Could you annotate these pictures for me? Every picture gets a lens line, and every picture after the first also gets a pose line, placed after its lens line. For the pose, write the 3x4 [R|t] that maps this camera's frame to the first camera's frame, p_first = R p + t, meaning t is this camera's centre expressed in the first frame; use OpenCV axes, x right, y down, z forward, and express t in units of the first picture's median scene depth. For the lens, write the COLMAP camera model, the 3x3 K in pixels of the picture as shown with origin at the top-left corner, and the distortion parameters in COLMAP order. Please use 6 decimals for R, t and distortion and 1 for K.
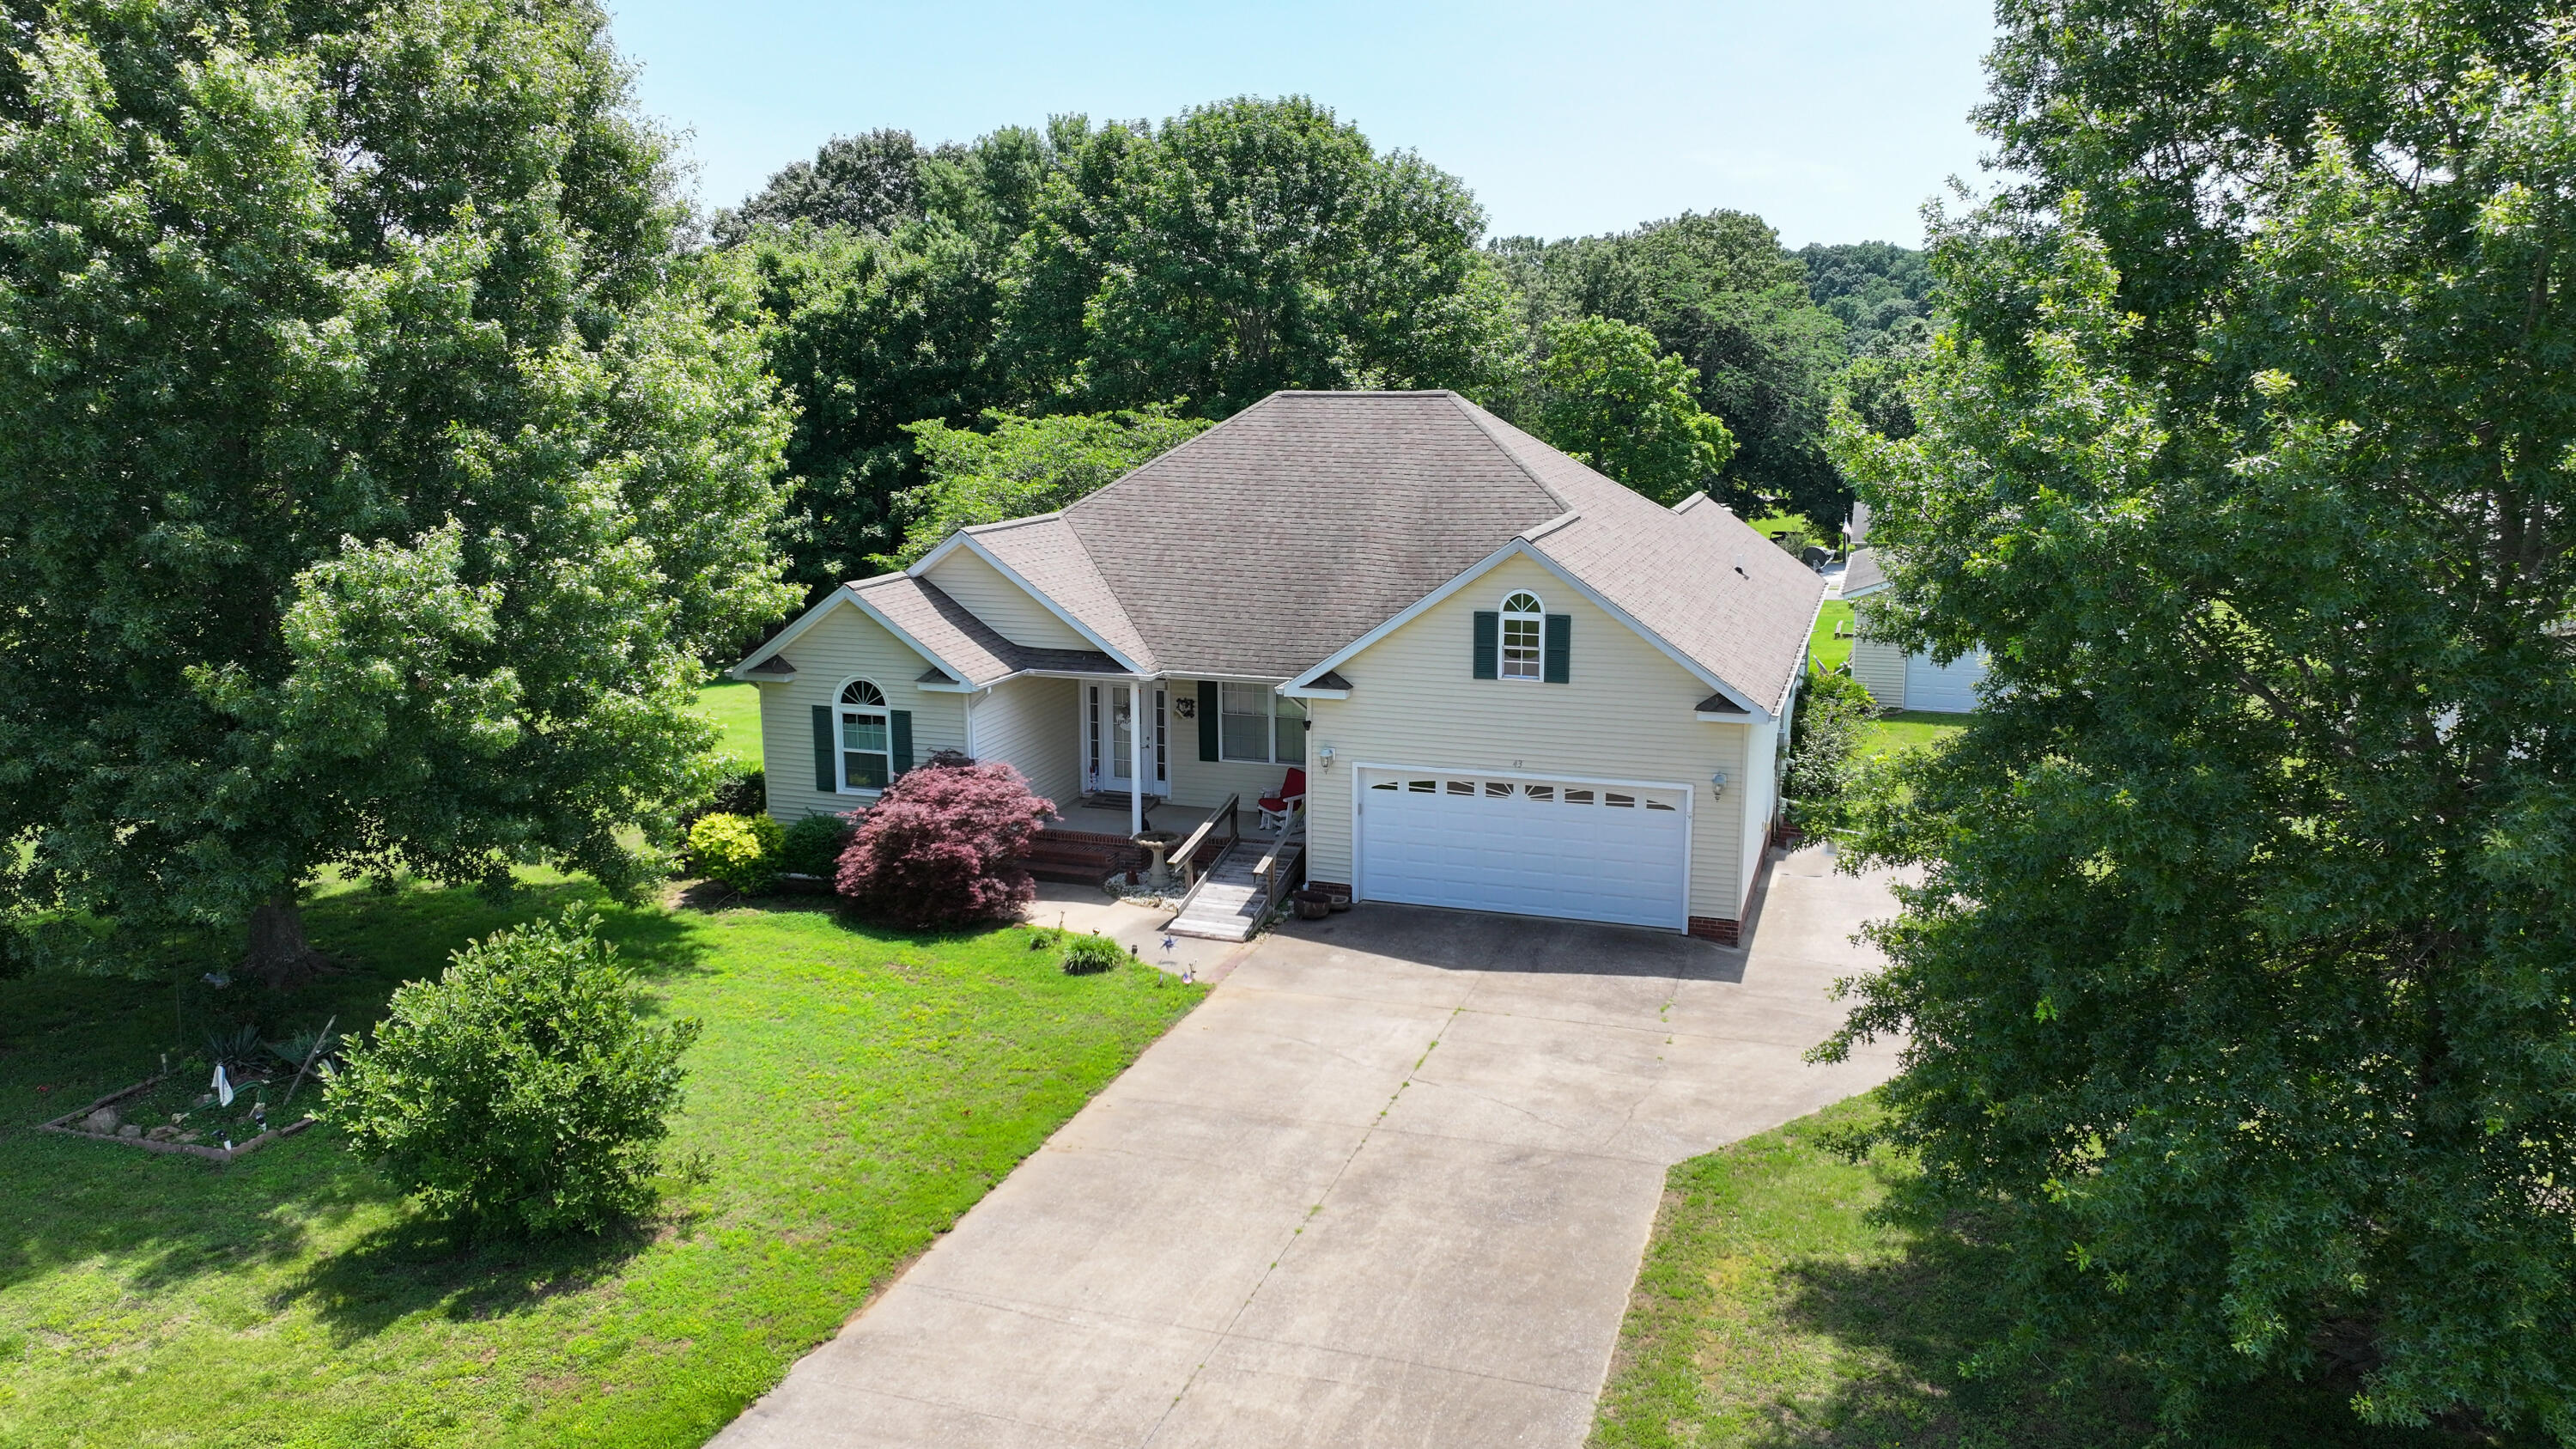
lens RADIAL K [[1816.2, 0, 1273.8], [0, 1816.2, 718.8], [0, 0, 1]] dist [0.005472, 0.003854]
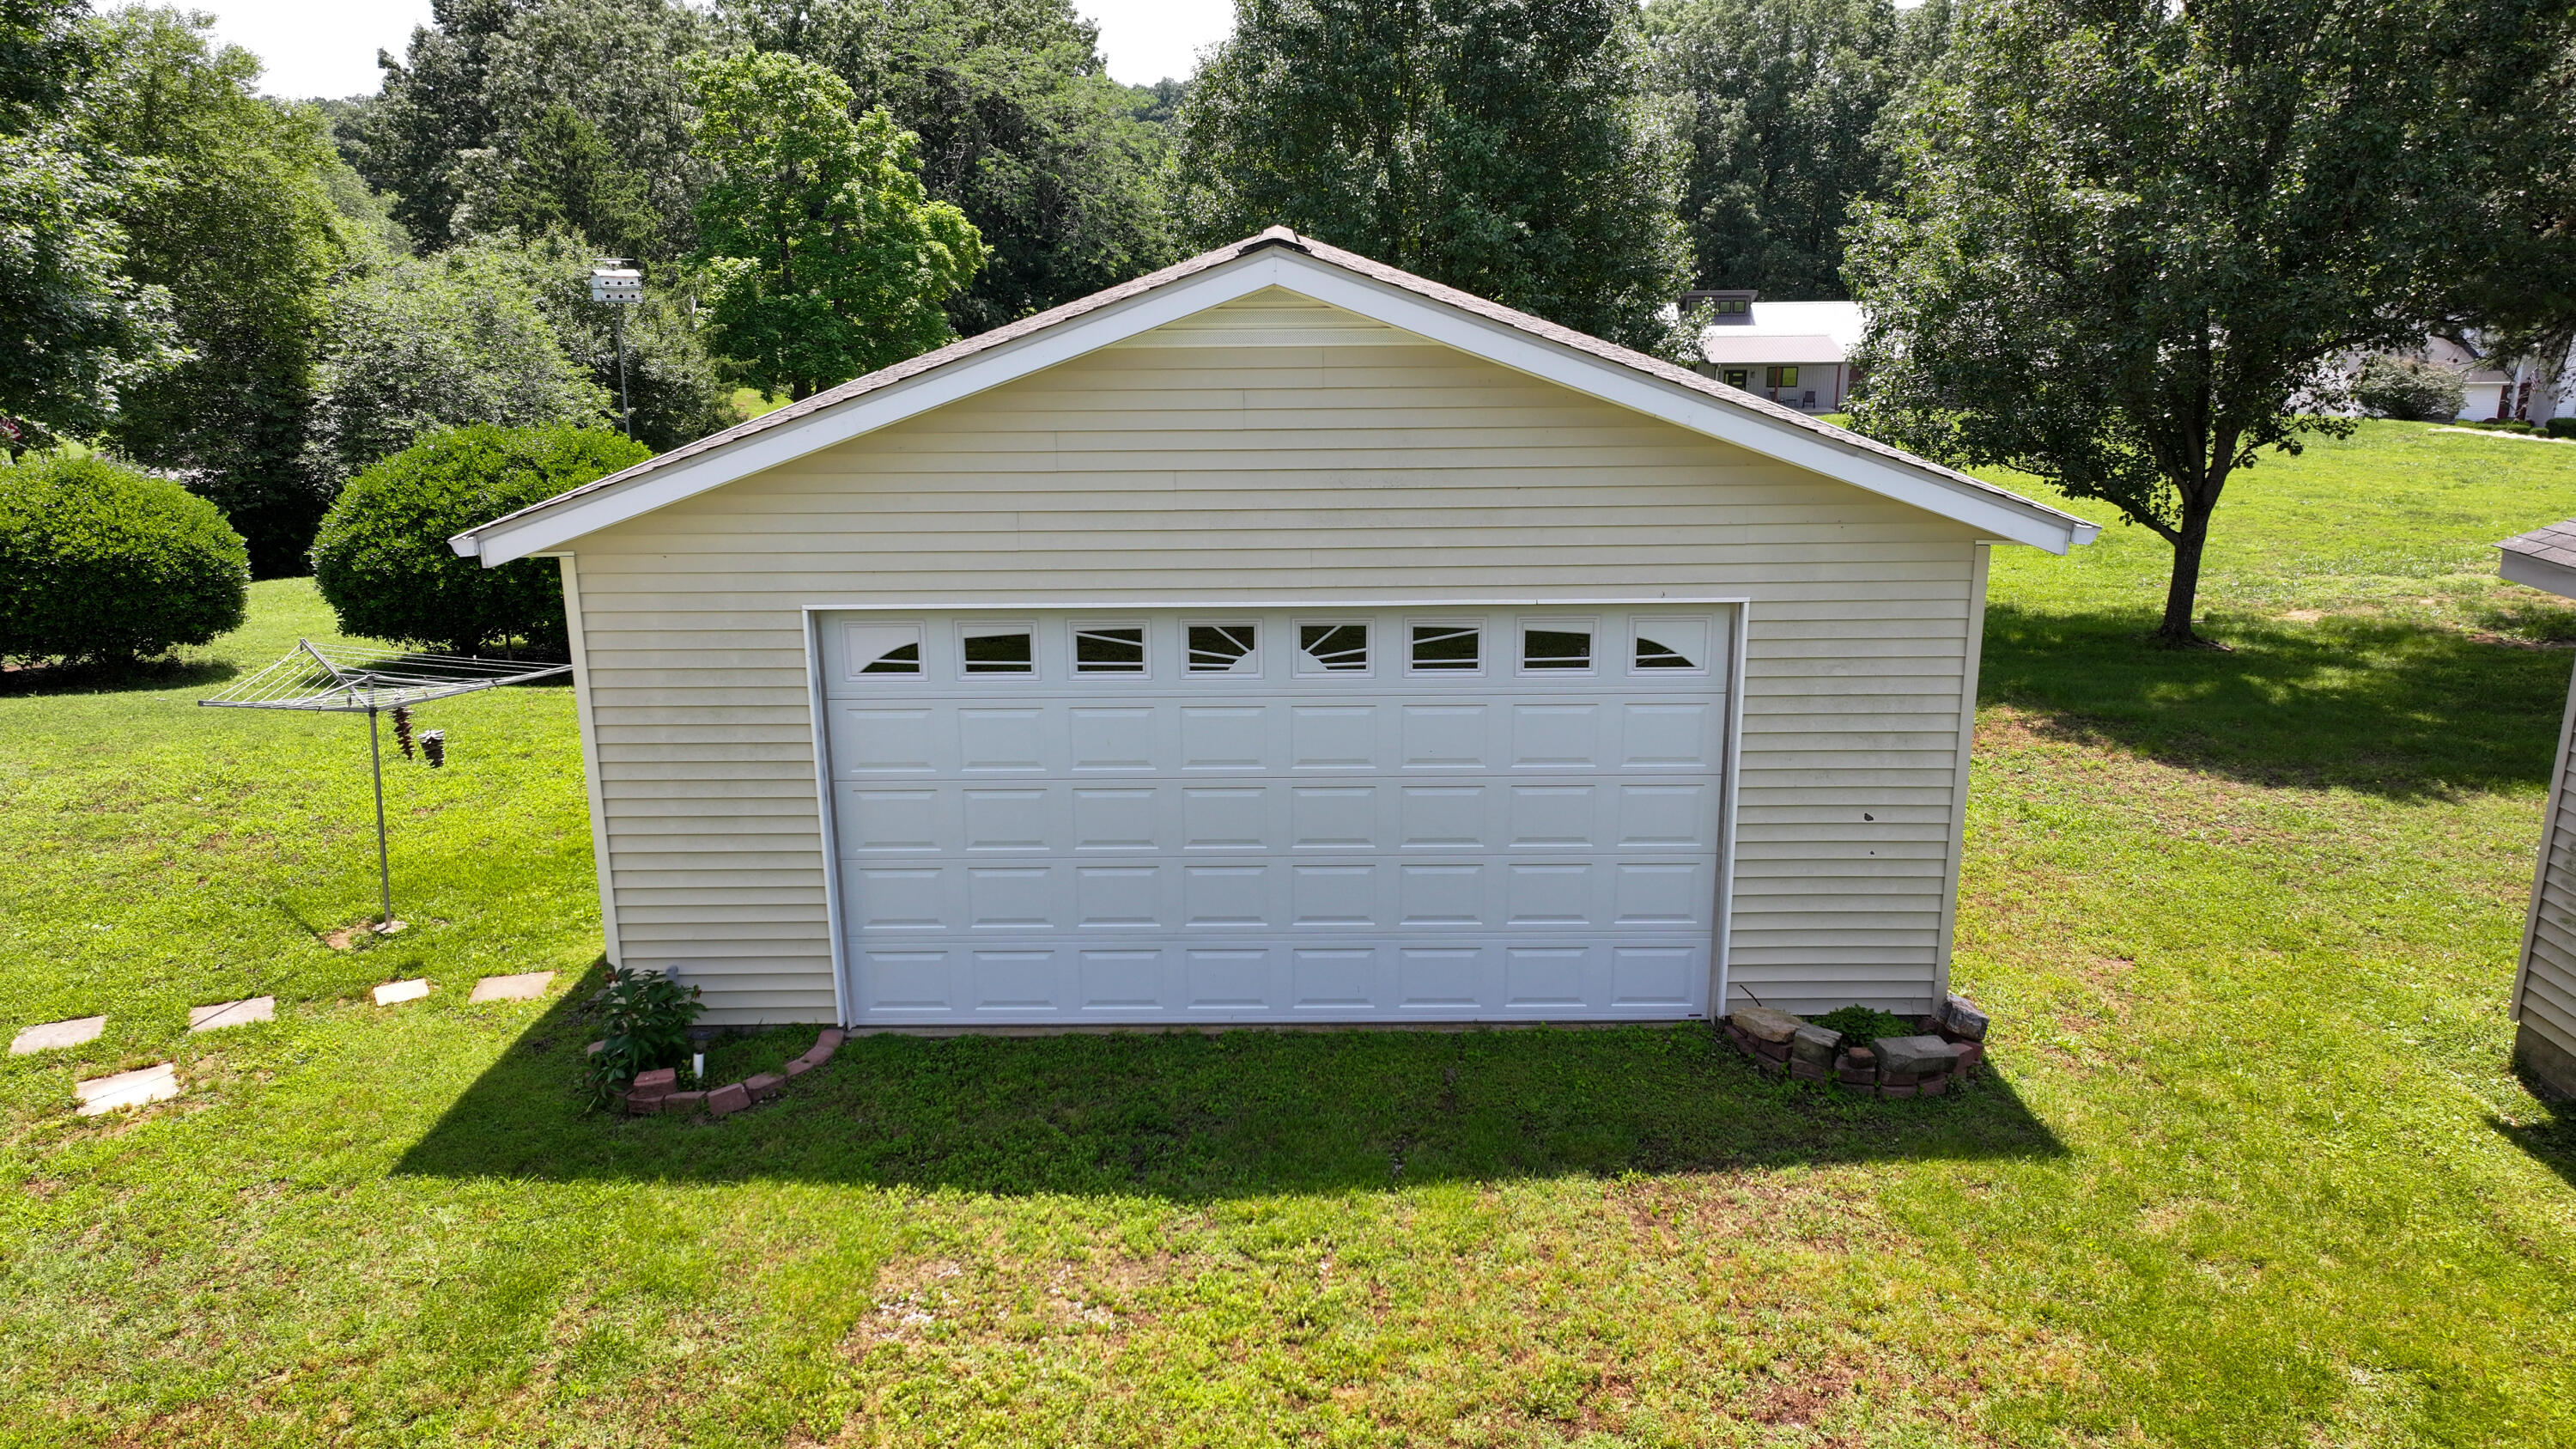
lens RADIAL K [[1816.2, 0, 1273.8], [0, 1816.2, 718.8], [0, 0, 1]] dist [0.005472, 0.003854]
pose [[0.946229, -0.085738, 0.311929, 0.560771], [0.061664, 0.994363, 0.086257, -0.106918], [-0.317566, -0.062384, 0.946182, 1.303085]]
